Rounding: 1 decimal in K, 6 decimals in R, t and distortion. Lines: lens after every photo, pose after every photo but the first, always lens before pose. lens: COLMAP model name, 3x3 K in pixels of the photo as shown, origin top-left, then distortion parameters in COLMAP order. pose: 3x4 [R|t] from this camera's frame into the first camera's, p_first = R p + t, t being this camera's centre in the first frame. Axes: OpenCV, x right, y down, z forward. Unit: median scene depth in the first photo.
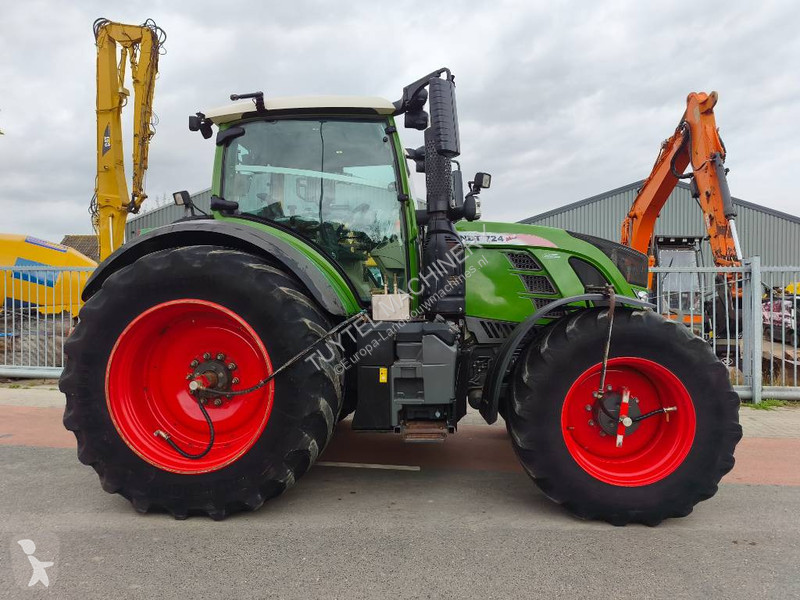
lens RADIAL K [[548.3, 0, 398.7], [0, 548.3, 302.3], [0, 0, 1]] dist [0.006289, -0.020025]
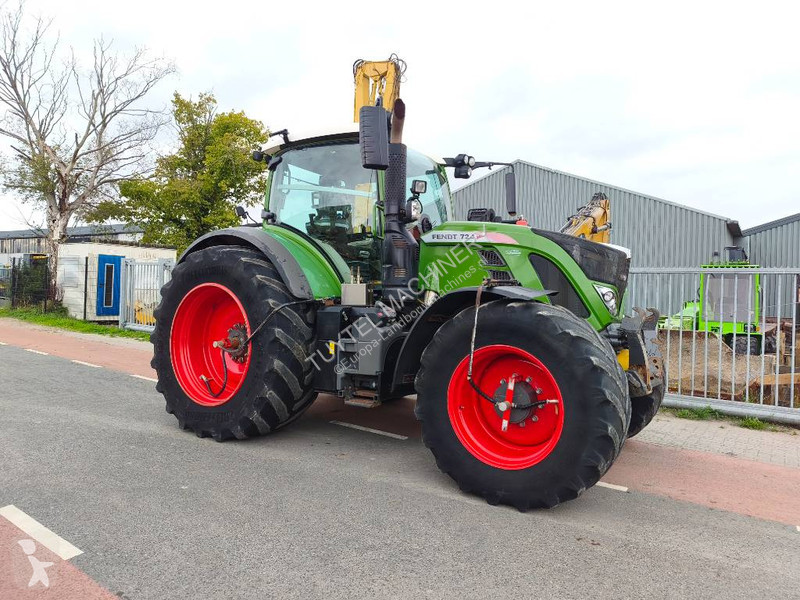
lens RADIAL K [[548.3, 0, 403.6], [0, 548.3, 294.7], [0, 0, 1]] dist [0.006289, -0.020025]
pose [[0.887993, 0.030889, -0.458818, 0.645589], [-0.040407, 0.999123, -0.010941, 0.018558], [0.458078, 0.028255, 0.888463, -0.031133]]
